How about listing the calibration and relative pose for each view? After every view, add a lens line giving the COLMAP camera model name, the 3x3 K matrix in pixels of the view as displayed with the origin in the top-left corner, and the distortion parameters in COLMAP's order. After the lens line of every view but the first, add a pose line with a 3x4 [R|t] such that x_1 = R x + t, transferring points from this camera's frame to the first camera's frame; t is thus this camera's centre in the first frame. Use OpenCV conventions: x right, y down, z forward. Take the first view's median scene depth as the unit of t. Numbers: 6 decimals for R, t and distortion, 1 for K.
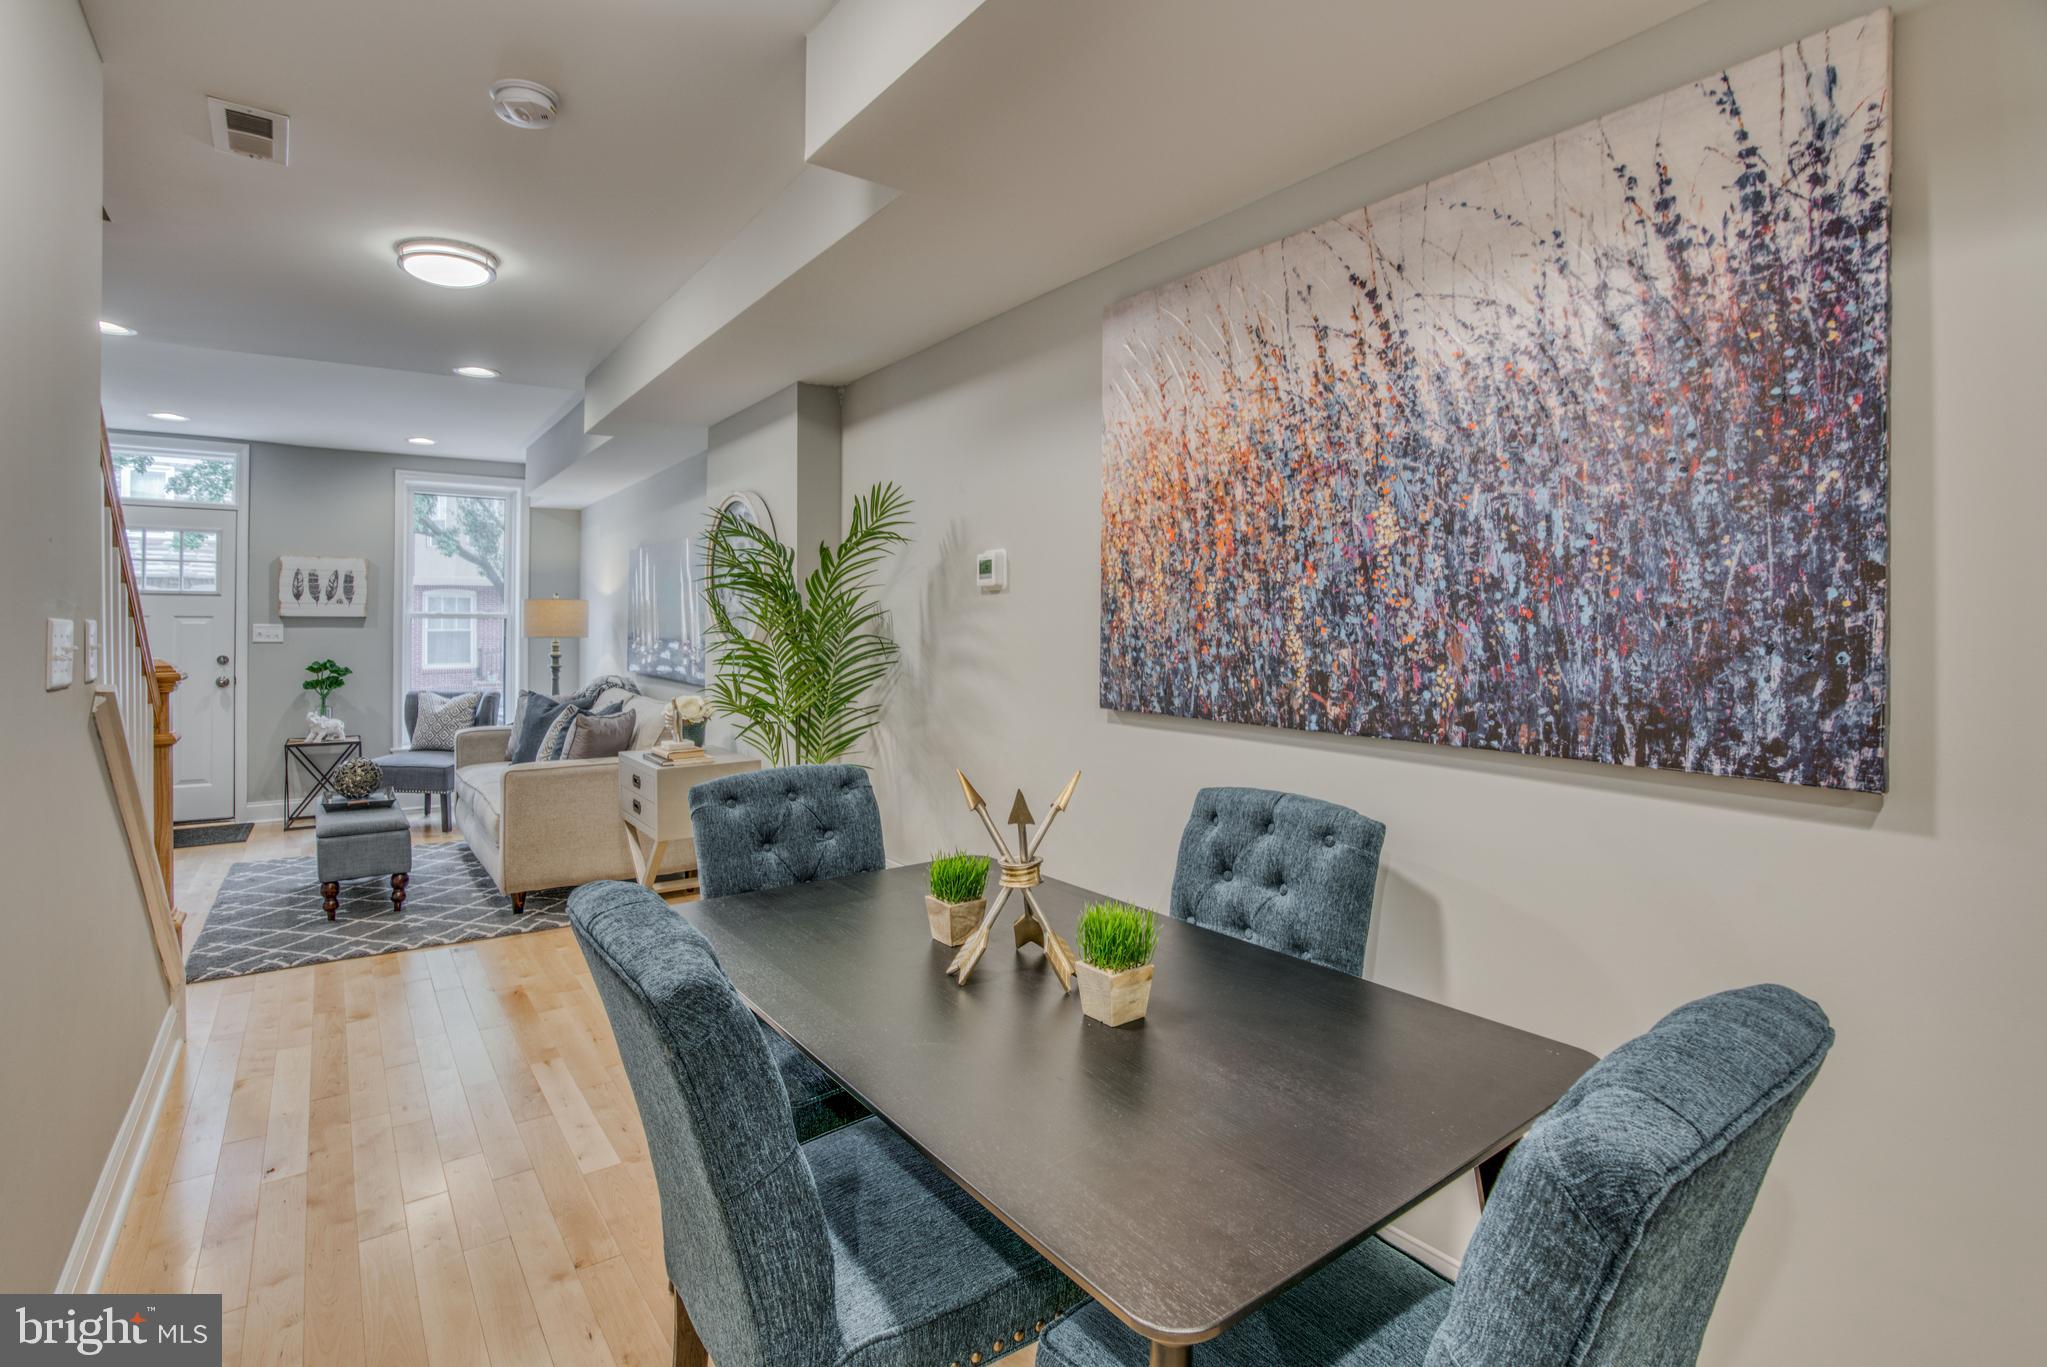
lens RADIAL K [[959.4, 0, 1020.1], [0, 959.4, 622.2], [0, 0, 1]] dist [-0.072720, 0.029468]
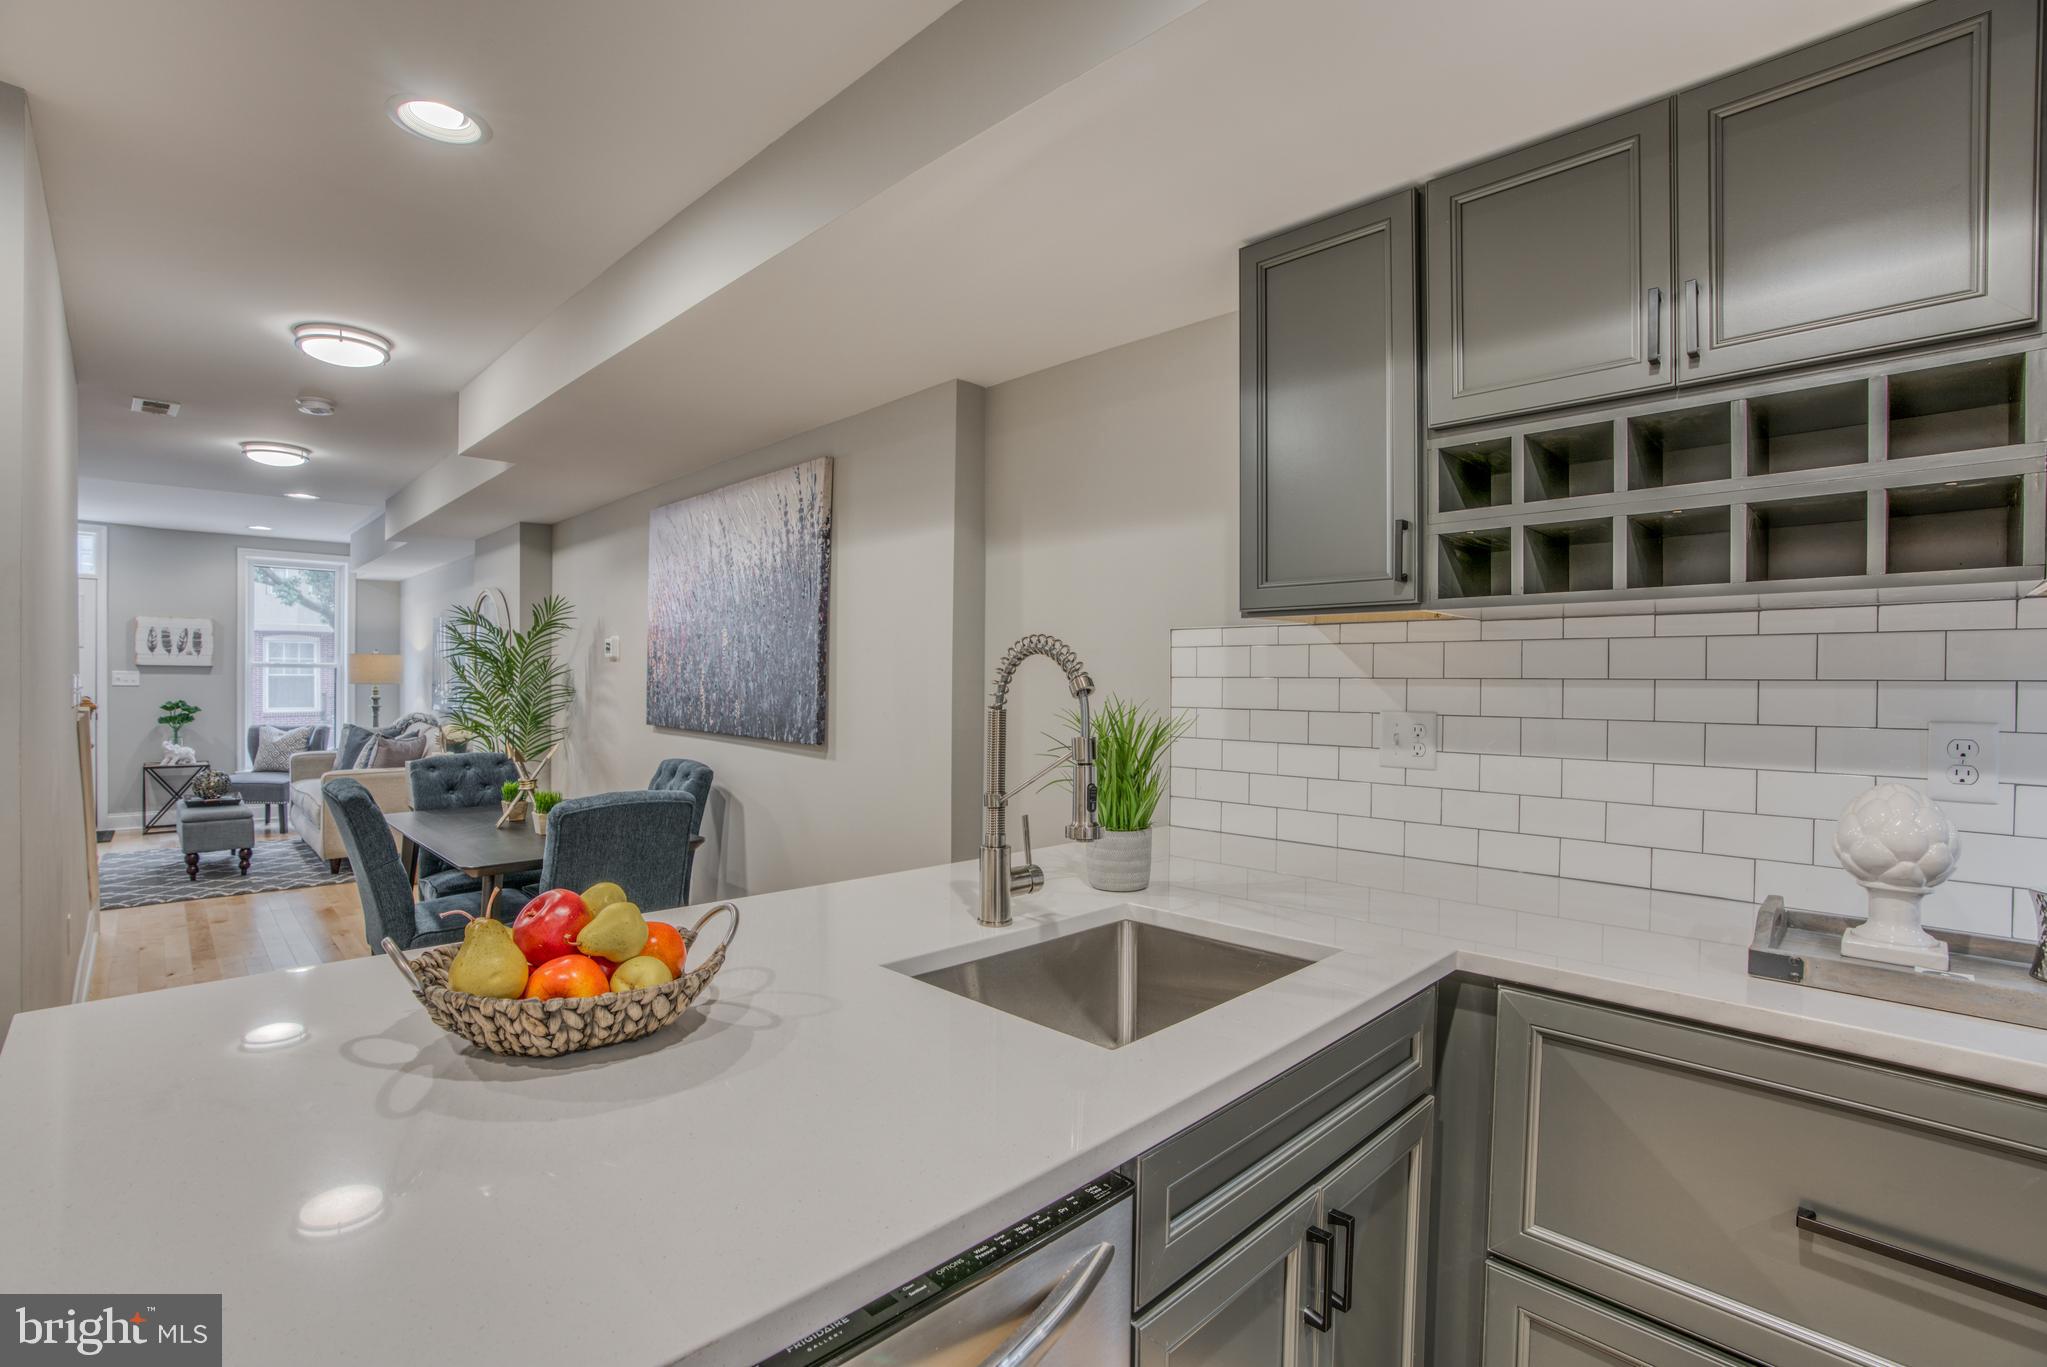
lens RADIAL K [[938.6, 0, 1015.1], [0, 938.6, 695.6], [0, 0, 1]] dist [-0.068271, 0.029040]
pose [[0.992355, 0.008177, 0.123147, 0.469410], [-0.011126, 0.999667, 0.023279, -0.013970], [-0.122916, -0.024471, 0.992115, -0.731499]]
